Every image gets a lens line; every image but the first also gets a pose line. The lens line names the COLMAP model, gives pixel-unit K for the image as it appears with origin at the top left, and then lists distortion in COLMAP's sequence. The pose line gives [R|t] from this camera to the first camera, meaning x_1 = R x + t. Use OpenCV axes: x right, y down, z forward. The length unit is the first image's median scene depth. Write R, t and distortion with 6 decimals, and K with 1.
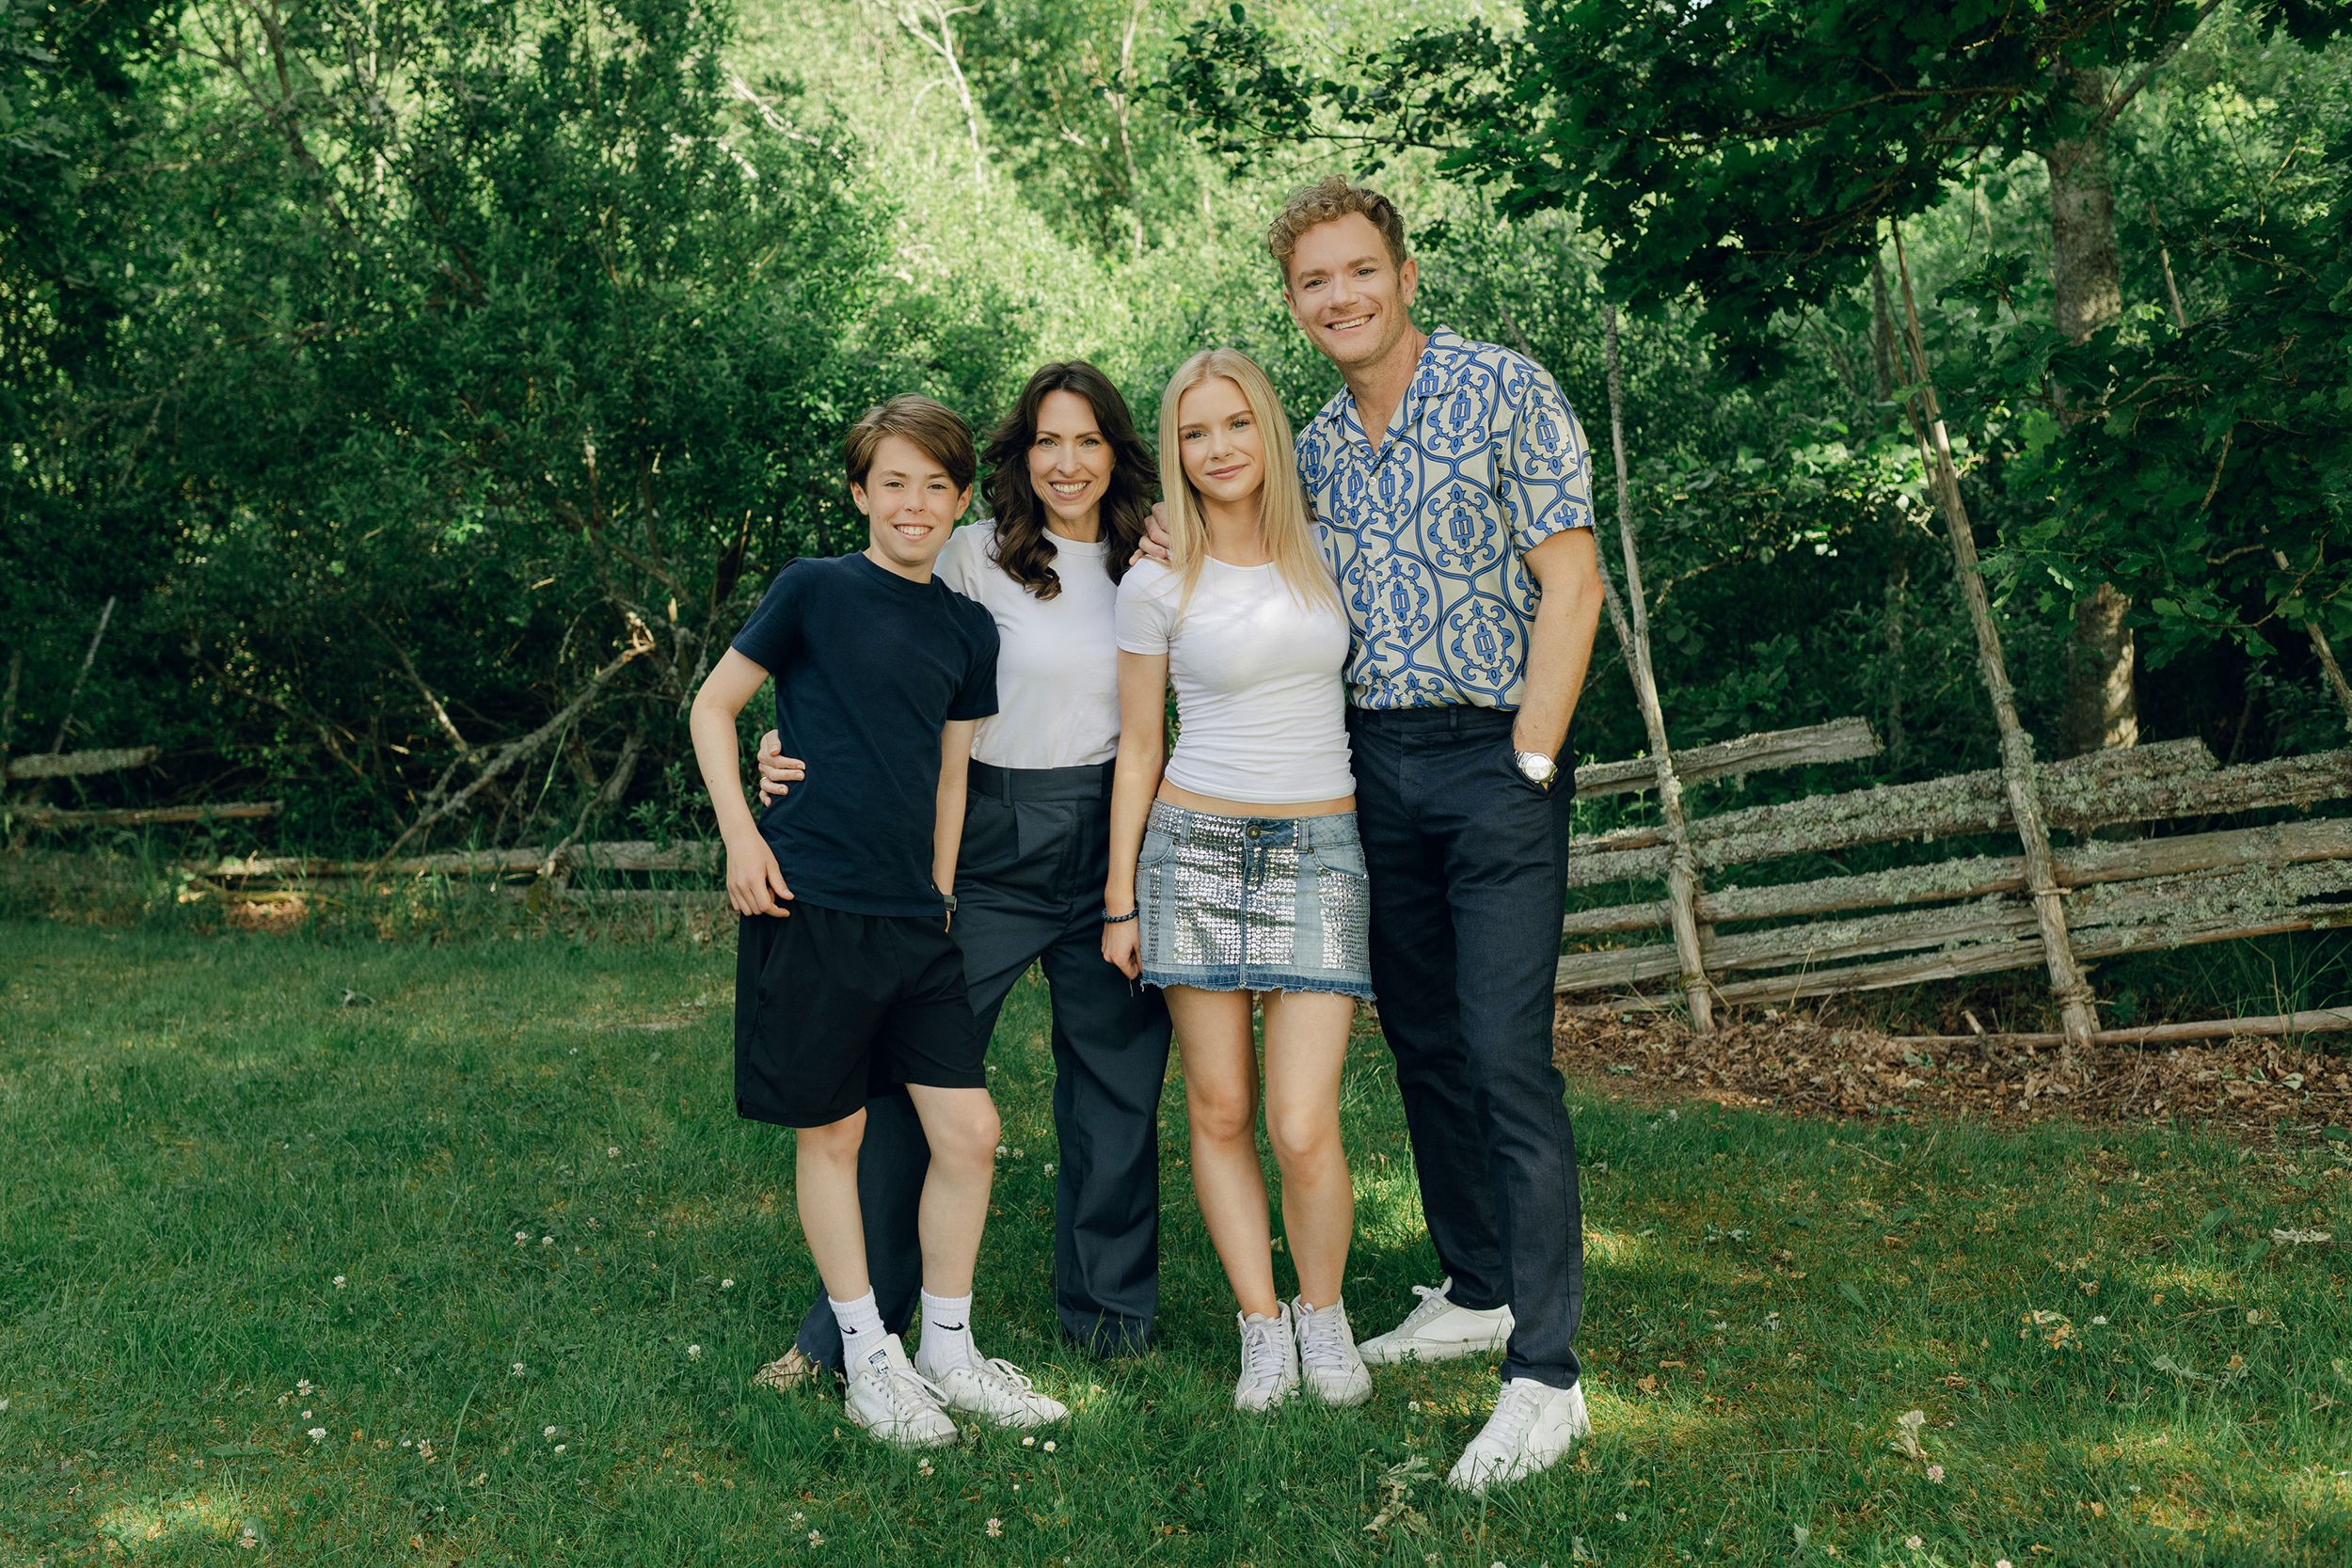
lens RADIAL K [[2444.2, 0, 1071.4], [0, 2444.2, 706.2], [0, 0, 1]] dist [0.008361, -0.014805]
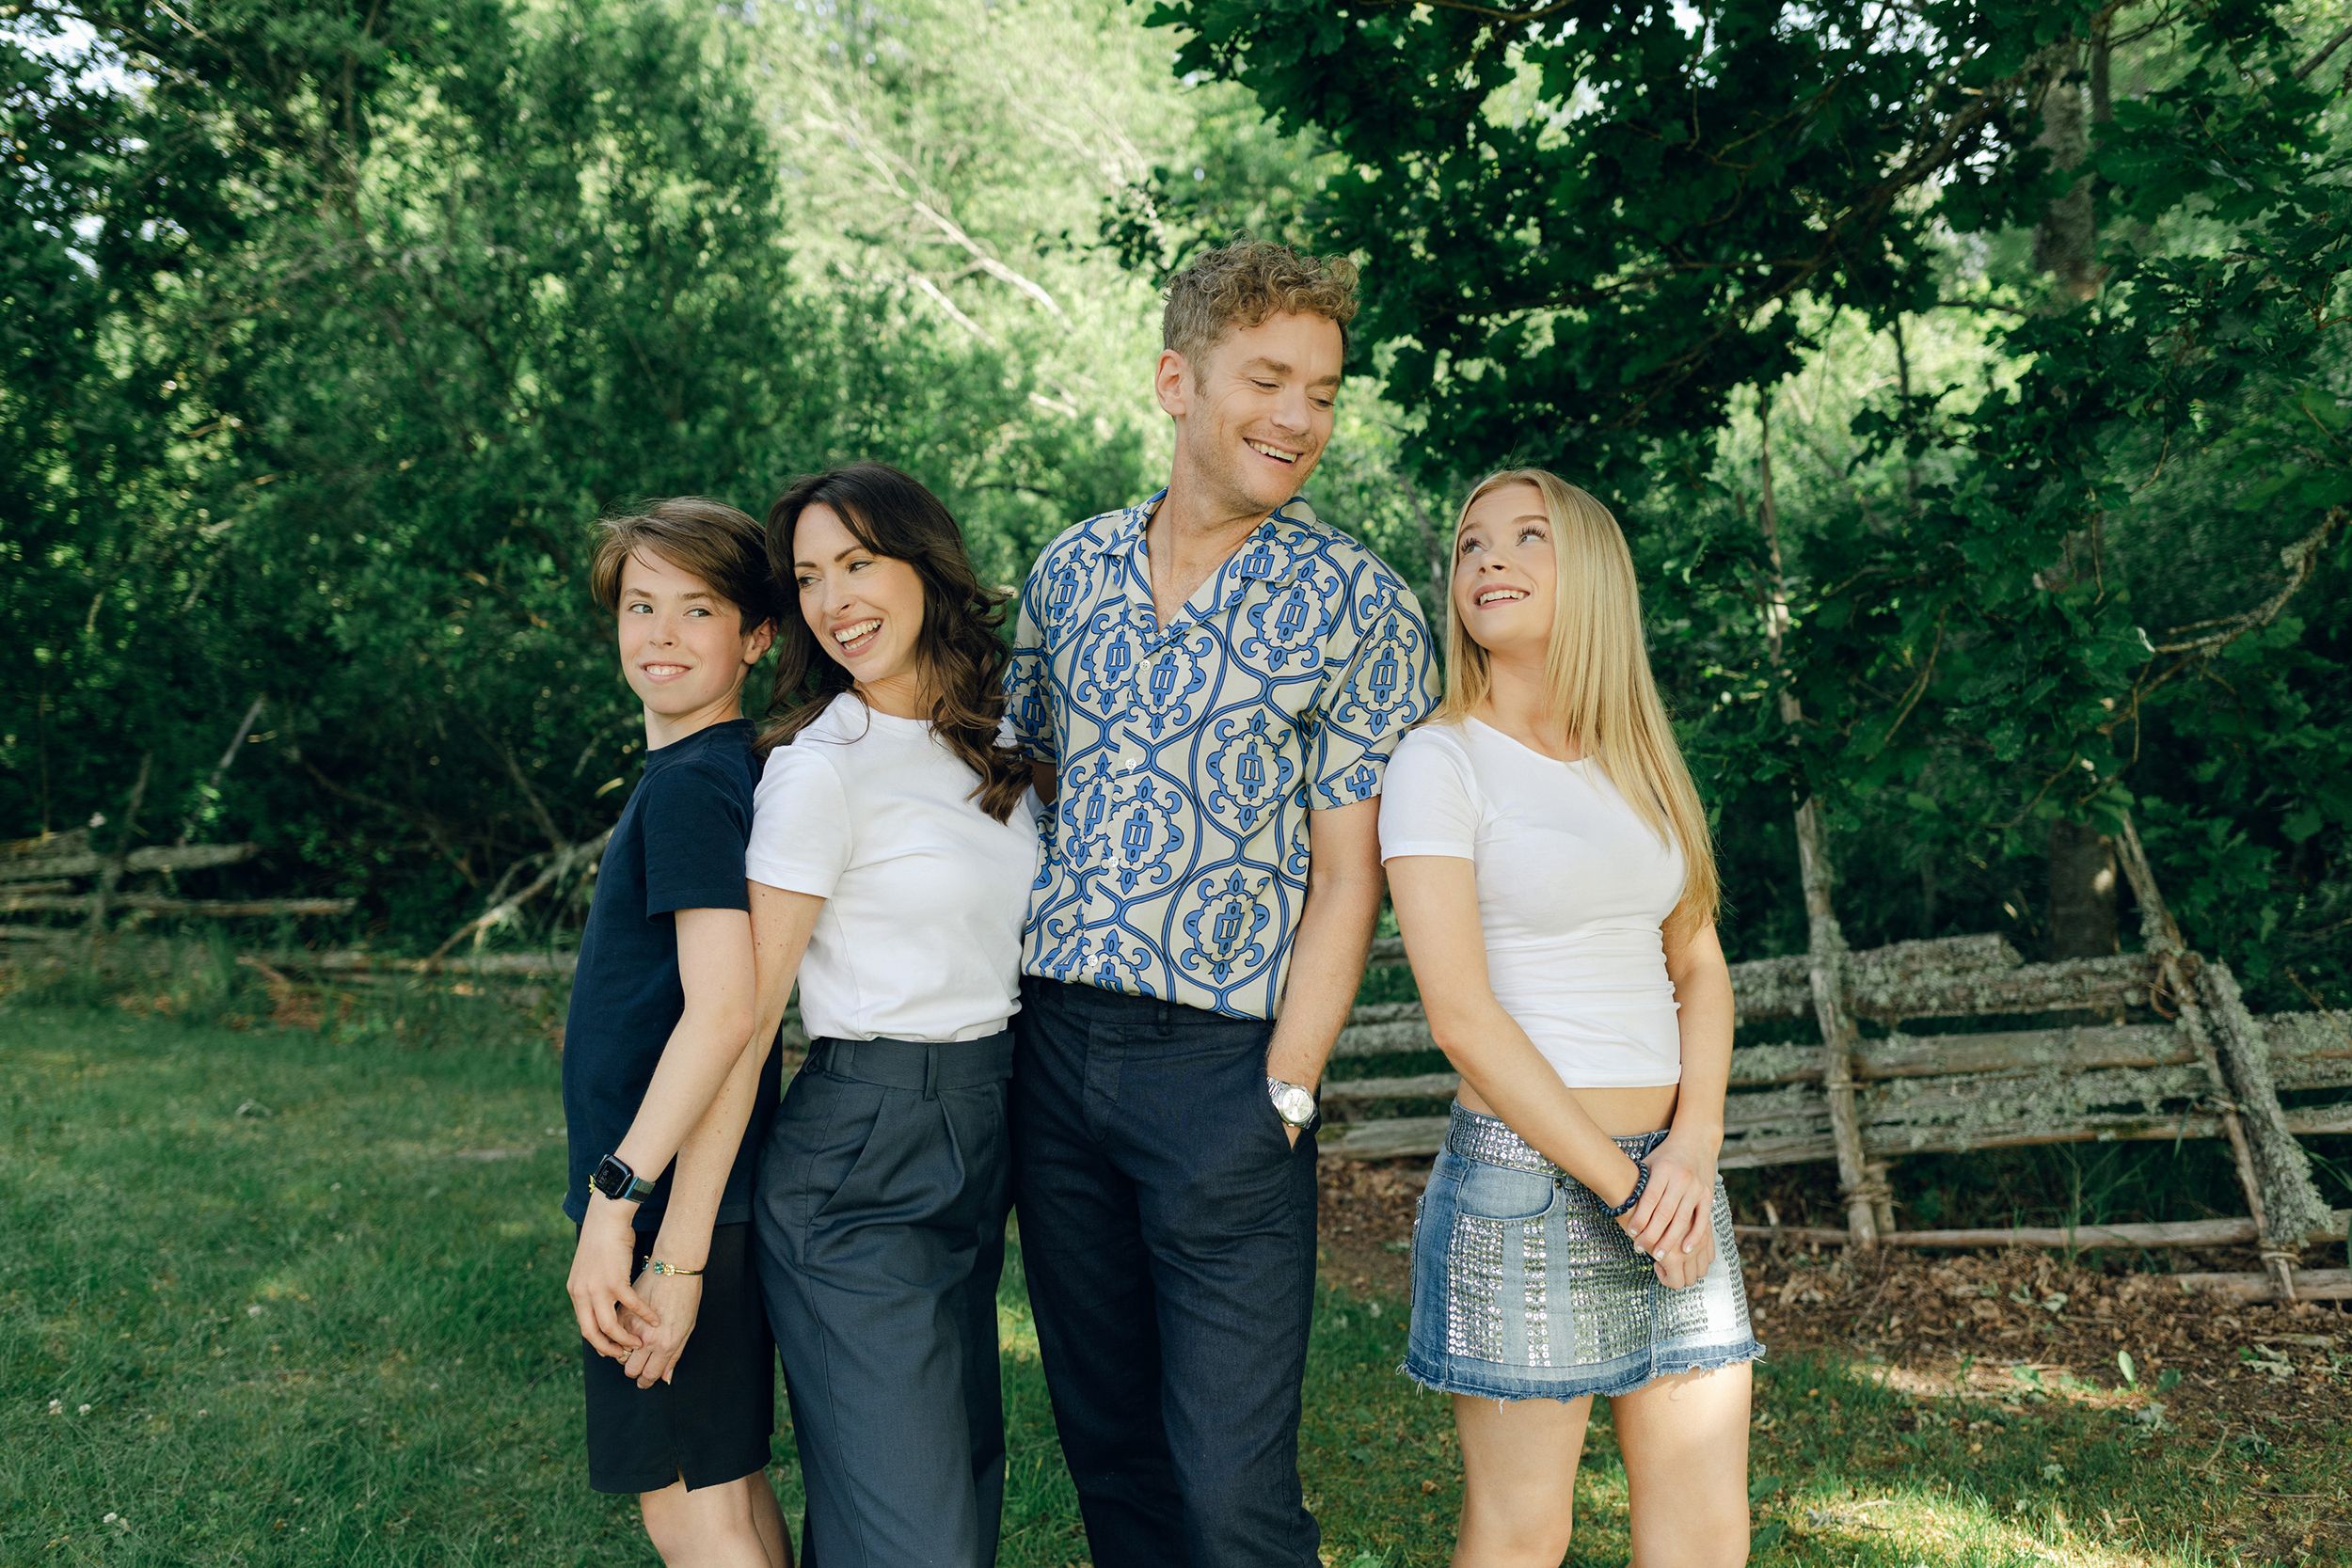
lens RADIAL K [[2243.4, 0, 1178.3], [0, 2243.4, 772.7], [0, 0, 1]] dist [0.009371, -0.016650]
pose [[0.995121, 0.027830, -0.094653, 0.206554], [-0.028510, 0.999576, -0.005839, -0.034066], [0.094451, 0.008509, 0.995493, 0.080309]]
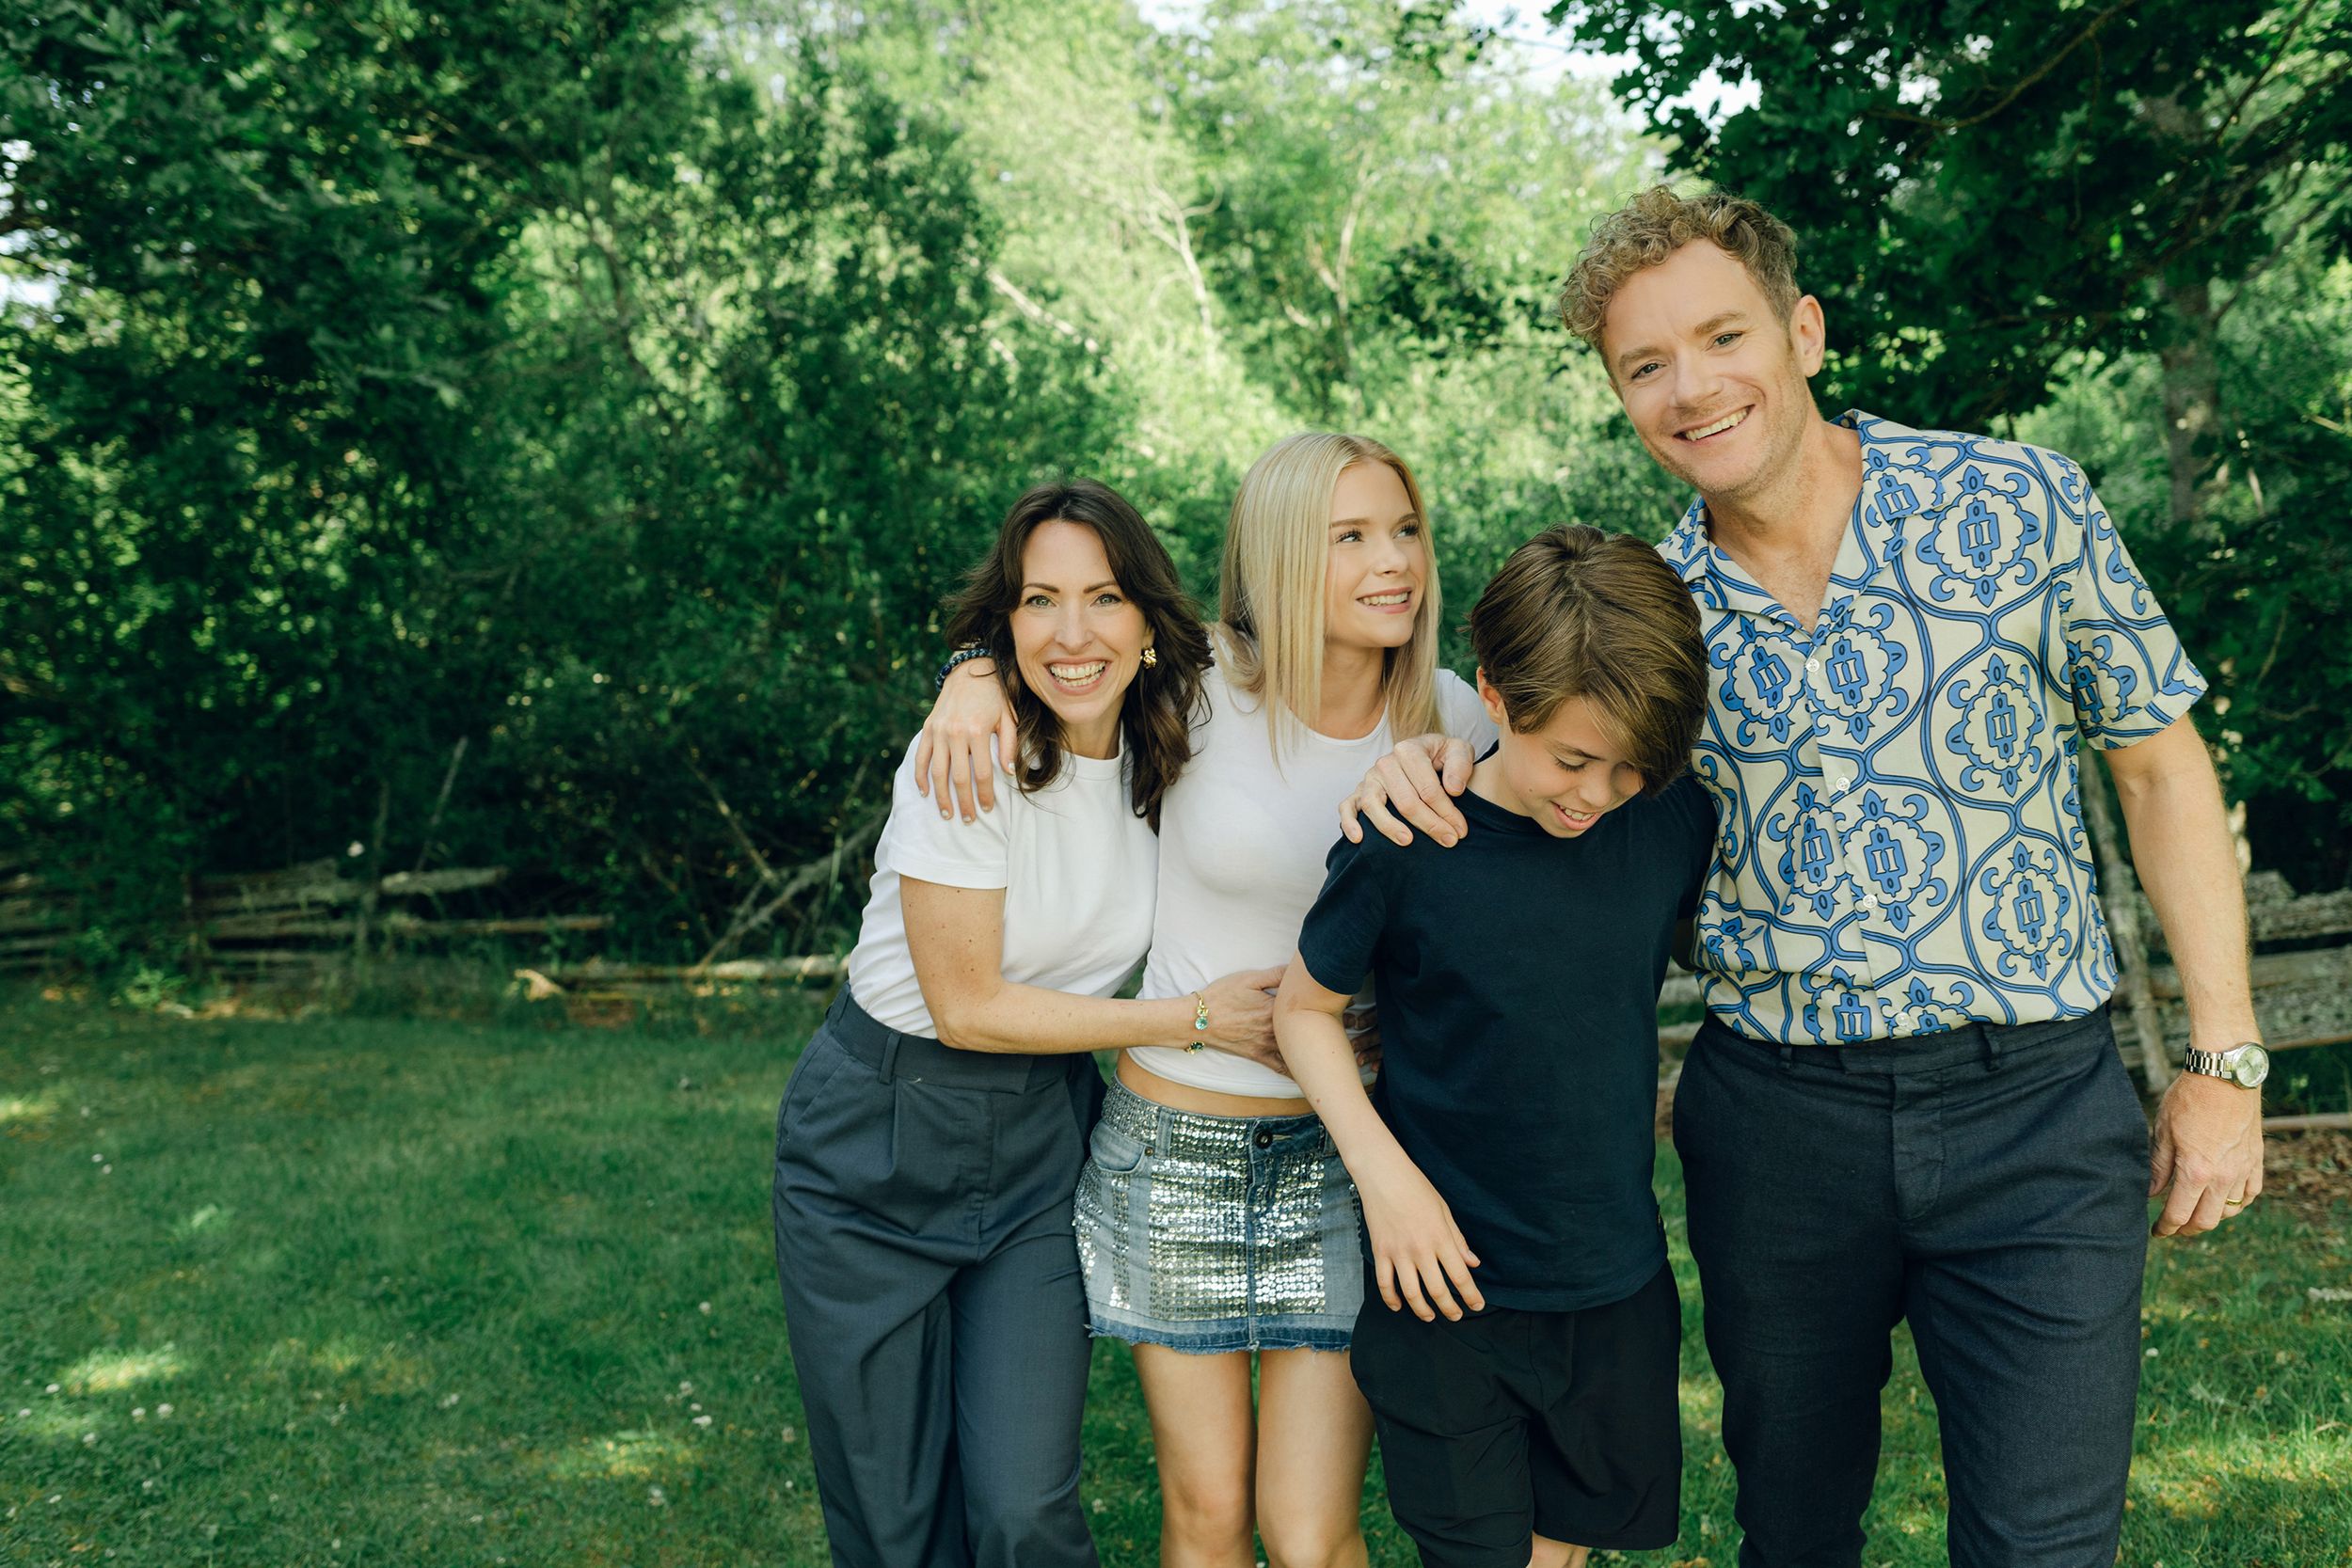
lens RADIAL K [[2249.4, 0, 1165.9], [0, 2249.4, 785.1], [0, 0, 1]] dist [0.015073, -0.004244]
pose [[0.998422, 0.001899, -0.056120, -0.001278], [-0.002967, 0.999816, -0.018961, -0.005481], [0.056073, 0.019098, 0.998244, -0.084044]]
